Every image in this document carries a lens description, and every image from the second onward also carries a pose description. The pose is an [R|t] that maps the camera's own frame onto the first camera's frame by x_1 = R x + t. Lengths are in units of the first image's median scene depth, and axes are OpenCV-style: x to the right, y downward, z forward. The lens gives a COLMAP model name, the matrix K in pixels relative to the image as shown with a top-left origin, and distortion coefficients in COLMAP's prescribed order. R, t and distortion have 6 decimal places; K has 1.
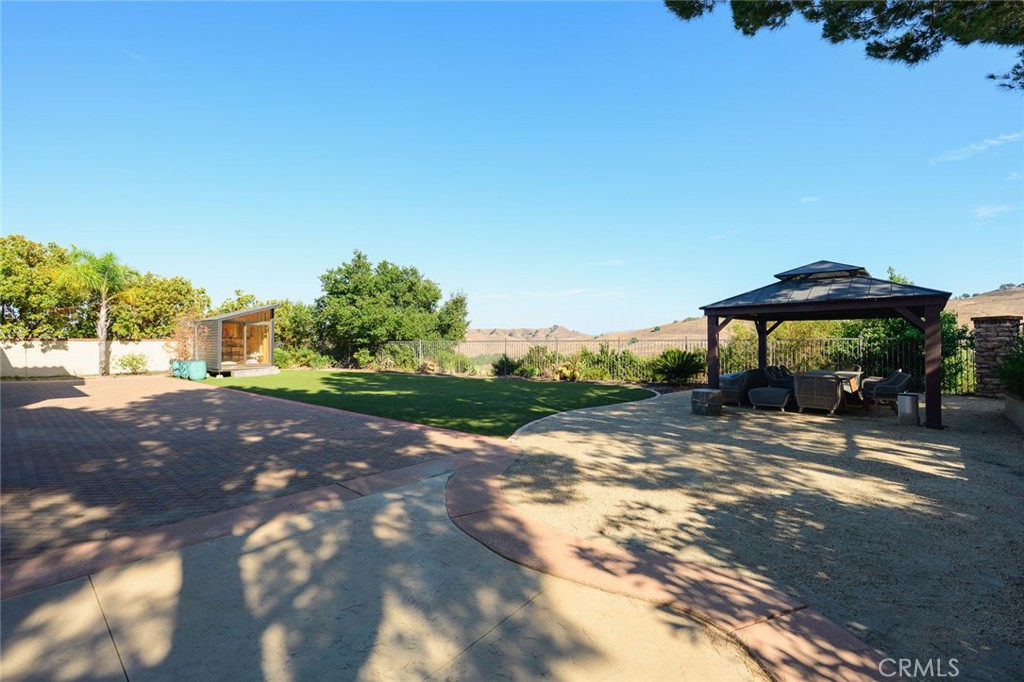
lens RADIAL K [[448.8, 0, 512.0], [0, 448.8, 341.0], [0, 0, 1]] dist [0.000132, 0.000202]
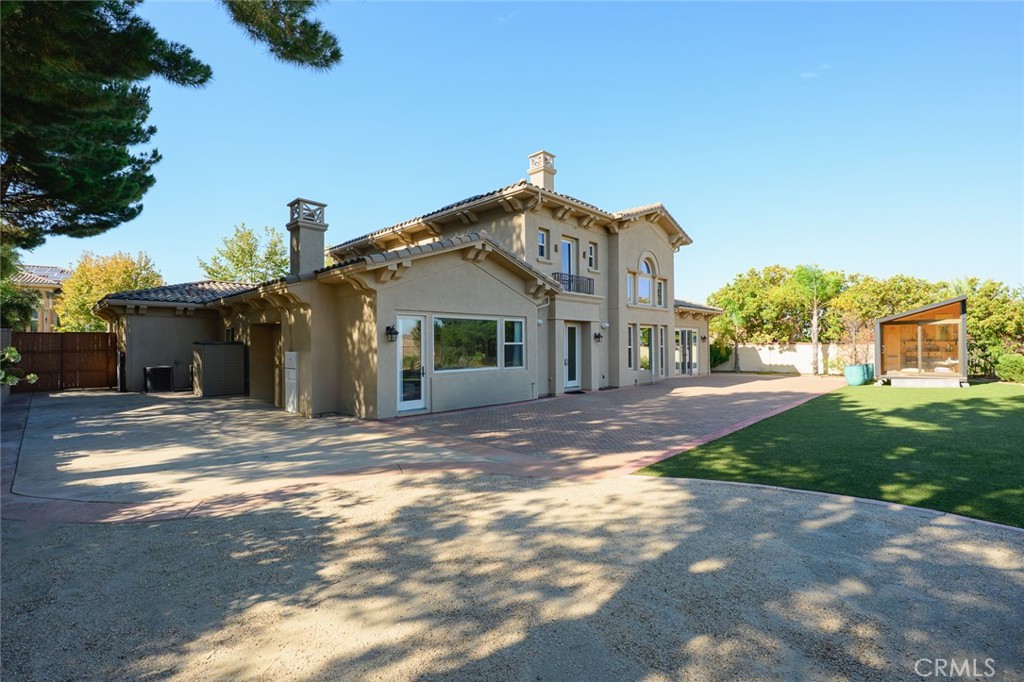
lens RADIAL K [[448.8, 0, 512.0], [0, 448.8, 341.0], [0, 0, 1]] dist [0.000132, 0.000202]
pose [[-0.044430, -0.007220, -0.998986, 1.513989], [0.008728, 0.999933, -0.007615, -0.038369], [0.998974, -0.009057, -0.044364, 1.522679]]
